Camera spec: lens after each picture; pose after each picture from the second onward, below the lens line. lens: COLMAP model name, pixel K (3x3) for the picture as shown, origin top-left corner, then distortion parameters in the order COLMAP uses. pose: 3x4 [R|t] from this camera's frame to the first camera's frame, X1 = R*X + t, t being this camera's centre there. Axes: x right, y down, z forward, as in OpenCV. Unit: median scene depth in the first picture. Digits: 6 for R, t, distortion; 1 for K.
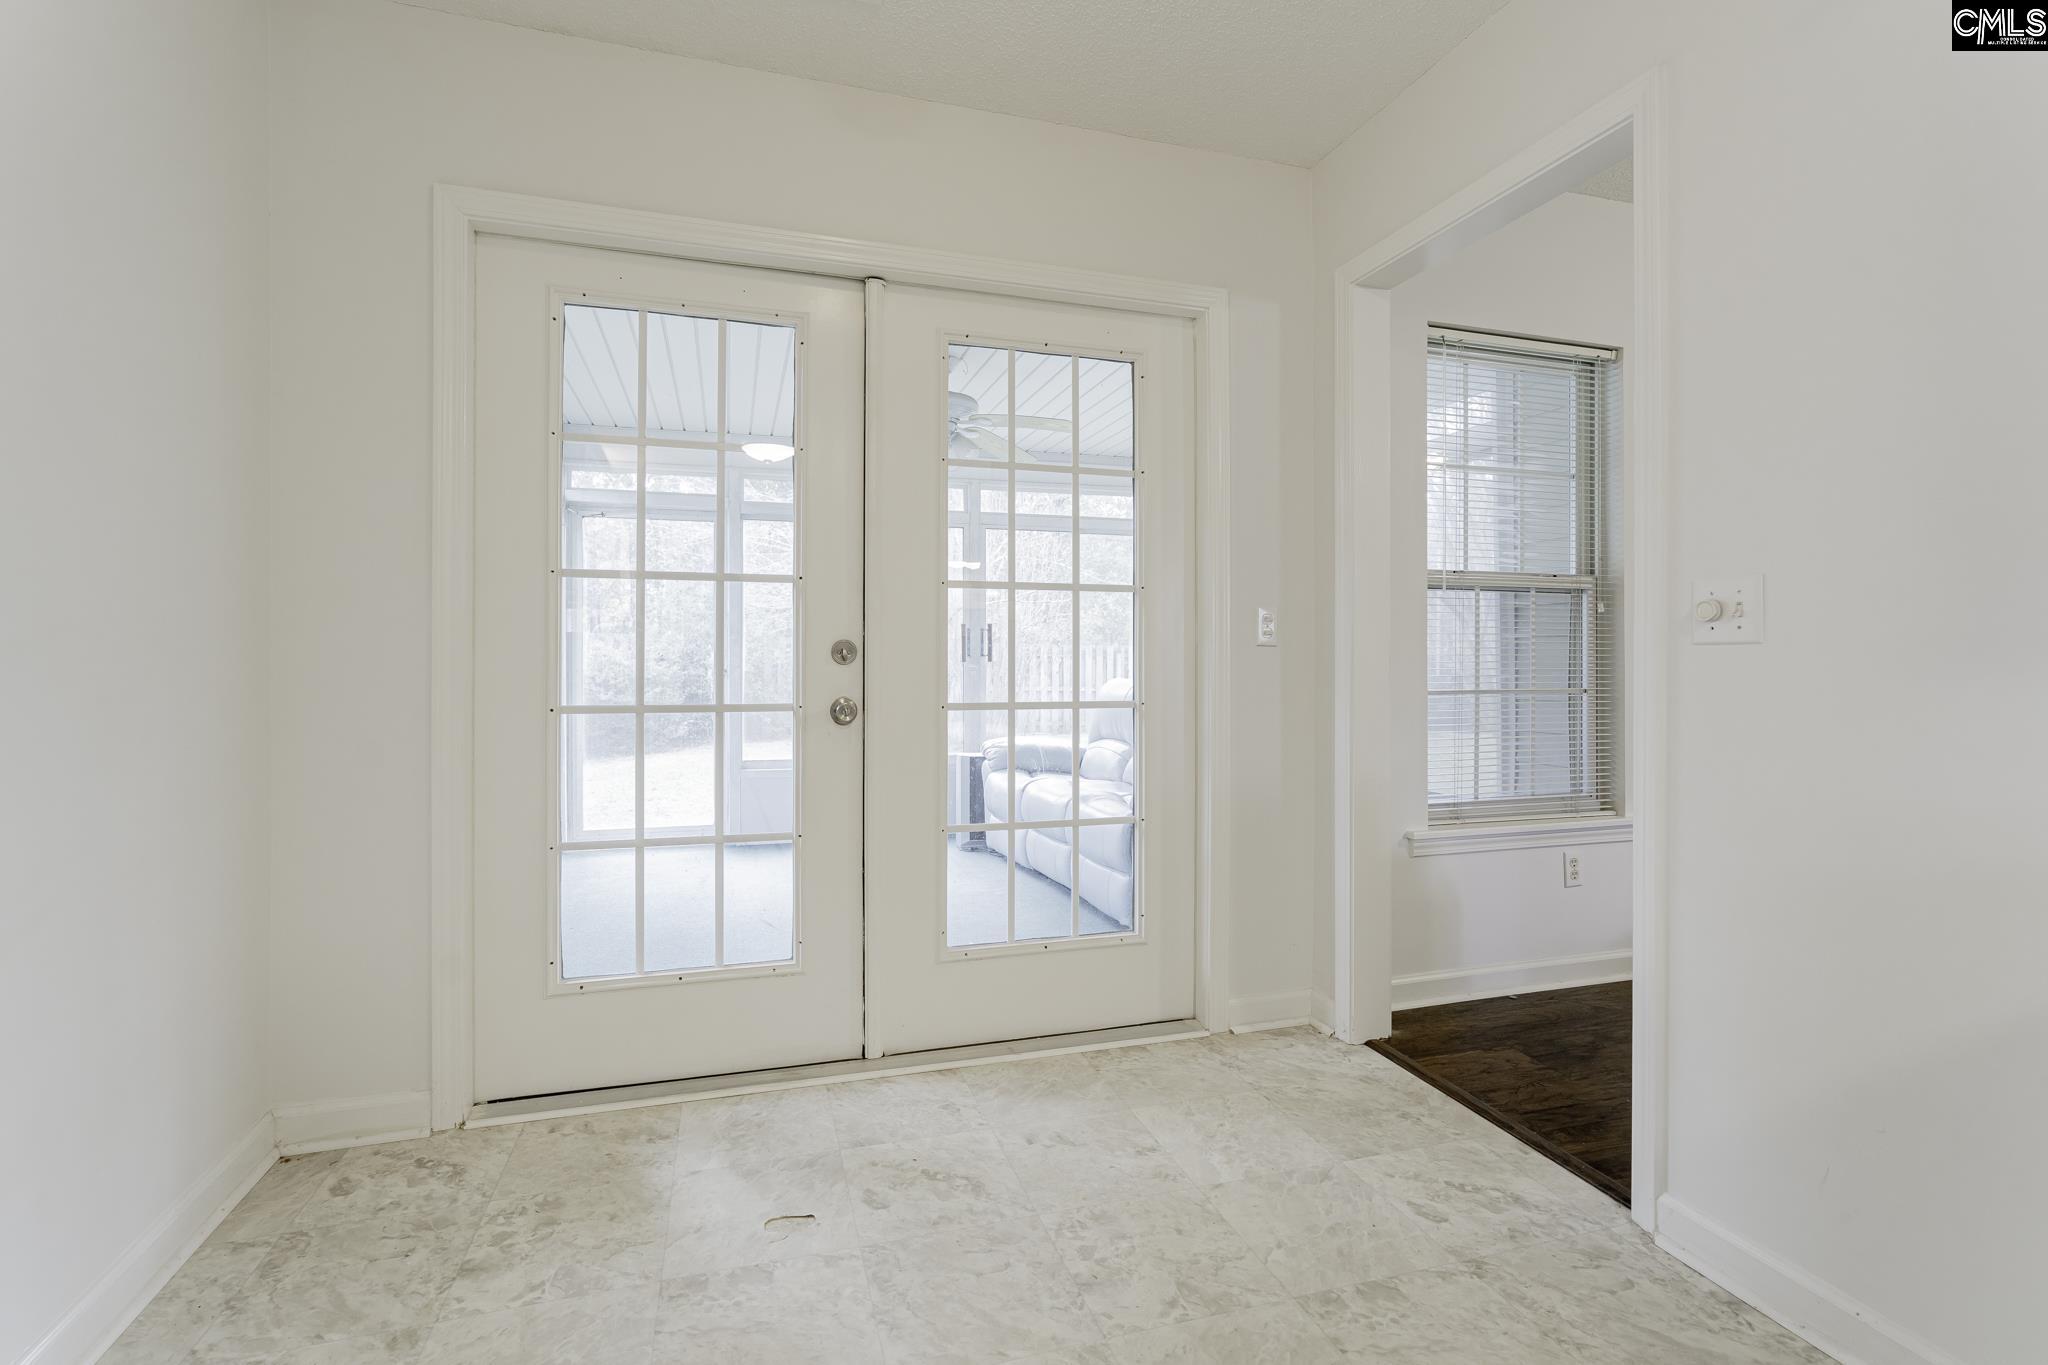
lens RADIAL K [[947.1, 0, 1016.2], [0, 947.1, 671.8], [0, 0, 1]] dist [-0.065074, 0.070986]
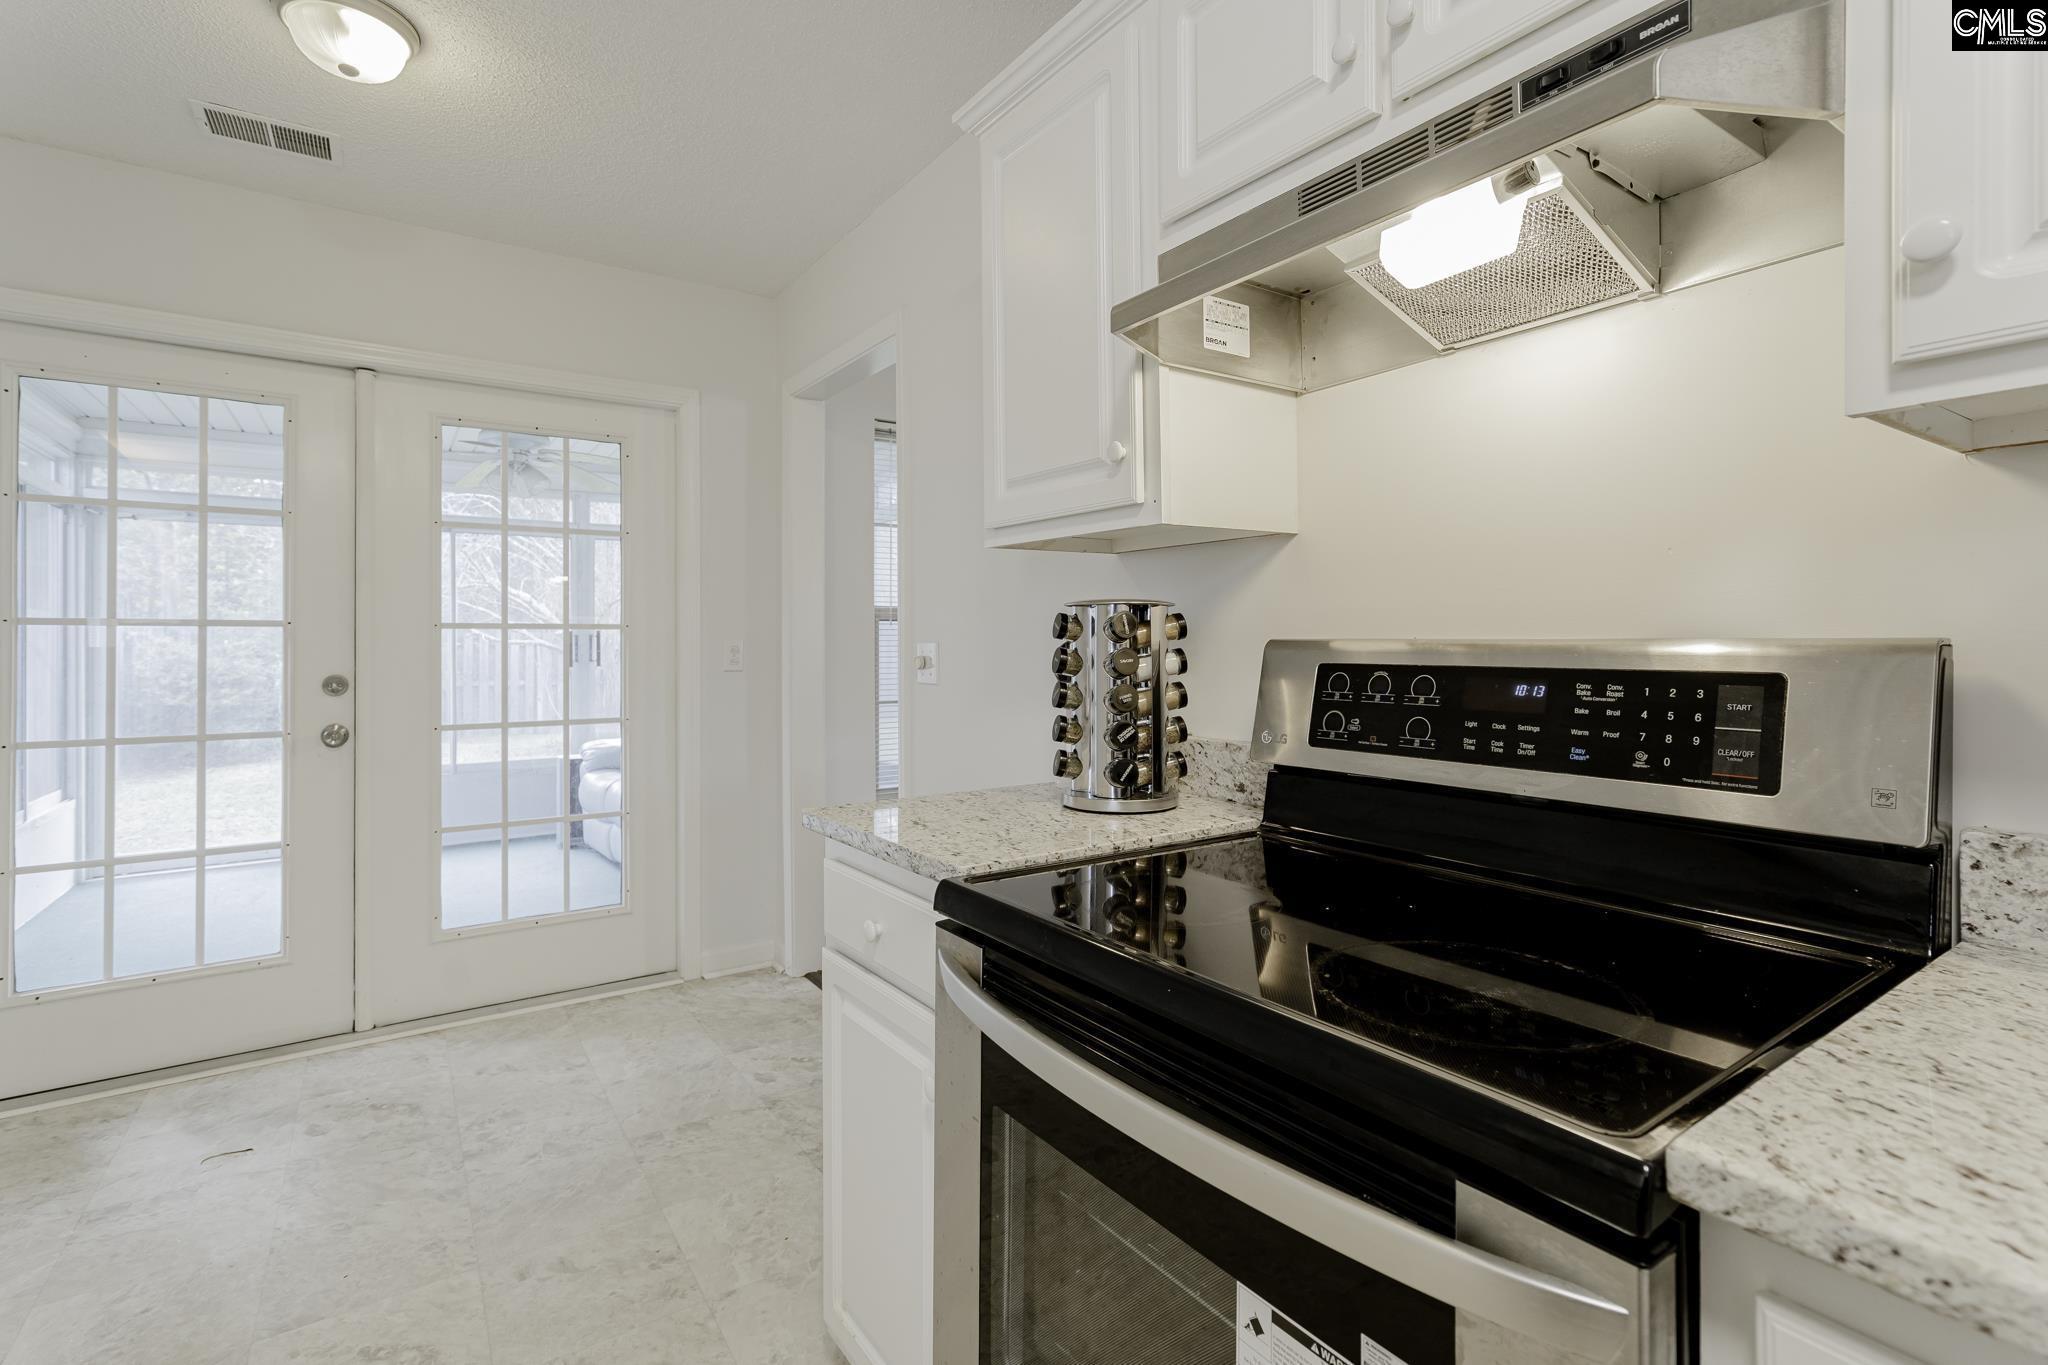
lens RADIAL K [[944.3, 0, 1024.2], [0, 944.3, 648.2], [0, 0, 1]] dist [-0.016853, 0.011313]
pose [[0.953240, -0.005216, 0.302171, 0.289657], [0.008602, 0.999914, -0.009877, -0.049375], [-0.302093, 0.012014, 0.953203, -0.384502]]
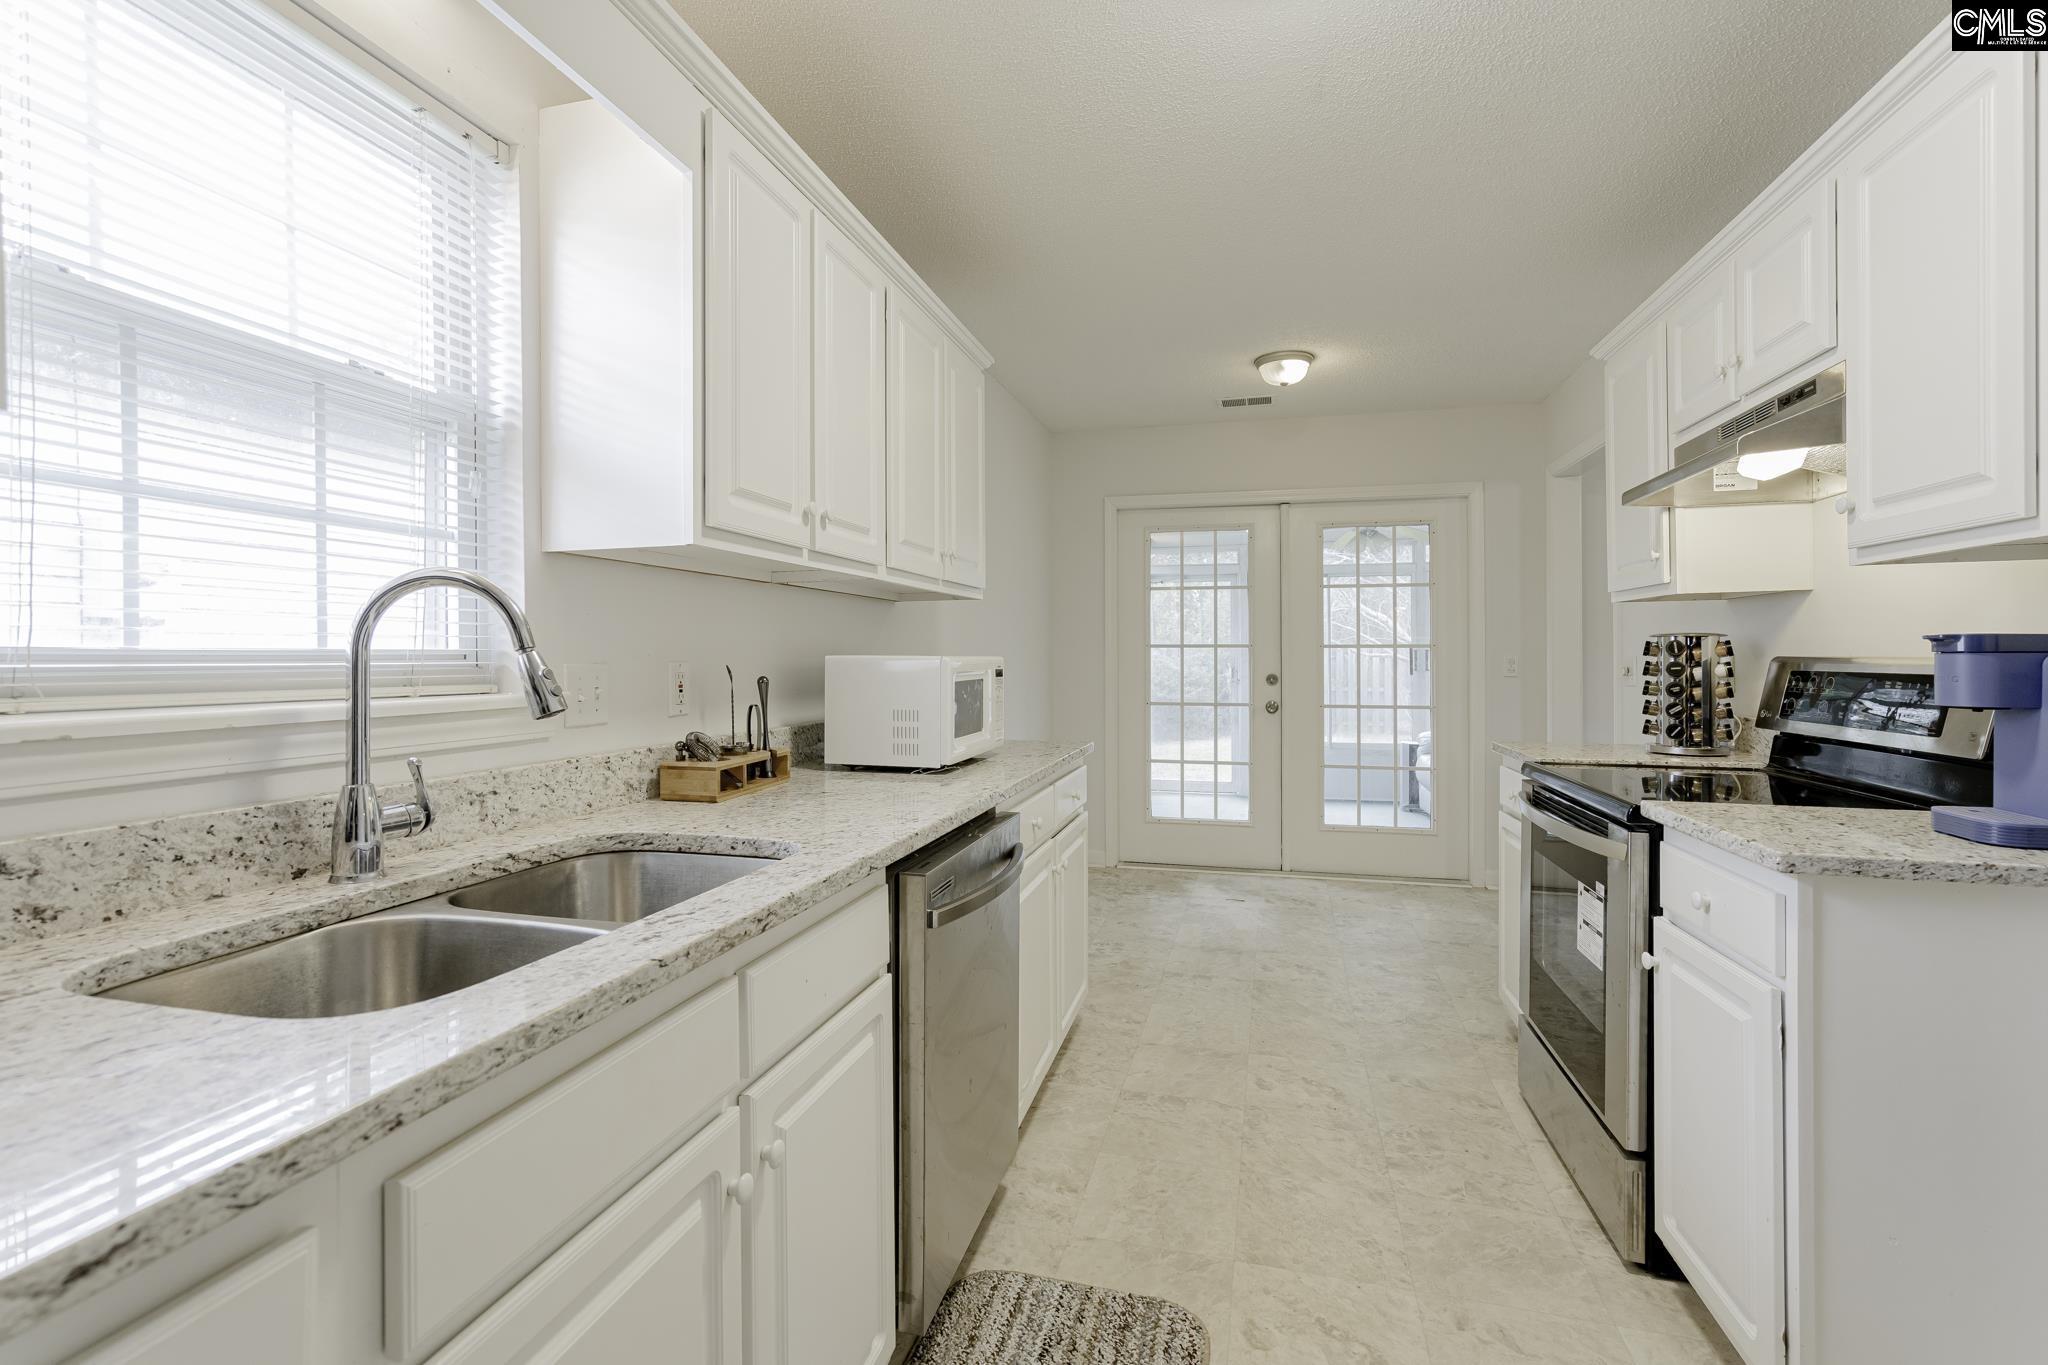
lens RADIAL K [[944.3, 0, 1024.2], [0, 944.3, 648.2], [0, 0, 1]] dist [-0.016853, 0.011313]
pose [[0.852969, -0.010602, -0.521853, 0.470315], [-0.000708, 0.999769, -0.021469, -0.046510], [0.521961, 0.018682, 0.852765, -1.160094]]
